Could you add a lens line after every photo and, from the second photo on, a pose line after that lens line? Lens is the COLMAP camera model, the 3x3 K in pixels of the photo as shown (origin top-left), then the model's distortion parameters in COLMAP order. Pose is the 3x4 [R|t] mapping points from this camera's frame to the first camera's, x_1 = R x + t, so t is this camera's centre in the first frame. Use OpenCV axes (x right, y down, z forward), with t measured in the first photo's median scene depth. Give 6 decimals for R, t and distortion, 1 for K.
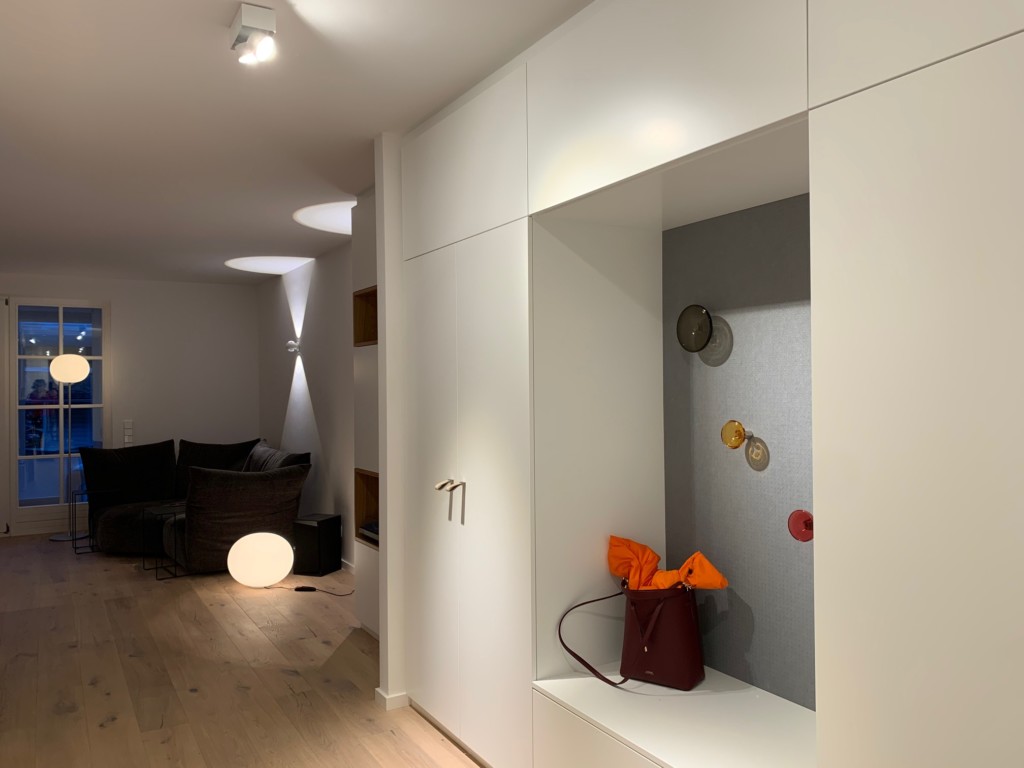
lens RADIAL K [[781.4, 0, 503.8], [0, 781.4, 386.9], [0, 0, 1]] dist [0.047217, -0.044497]
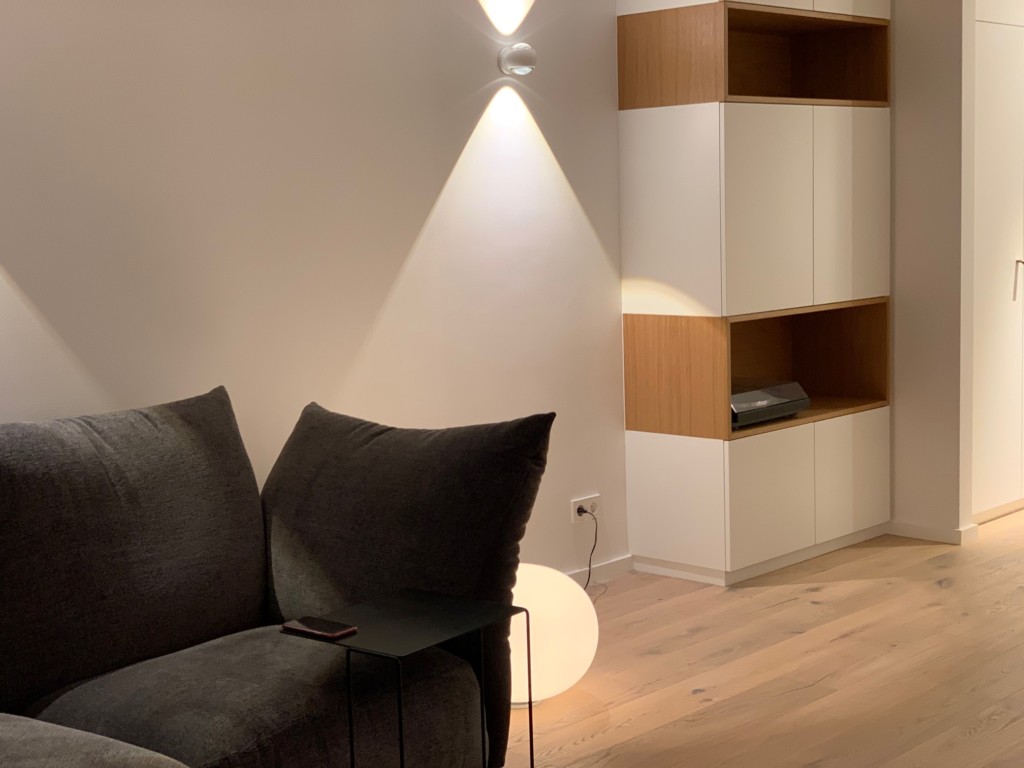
lens RADIAL K [[1559.4, 0, 498.0], [0, 1559.4, 361.9], [0, 0, 1]] dist [0.103751, 0.000000]
pose [[-0.272545, -0.087687, 0.958139, -0.964285], [0.028719, 0.994653, 0.099198, 0.014636], [-0.961714, 0.054553, -0.268569, 1.140773]]
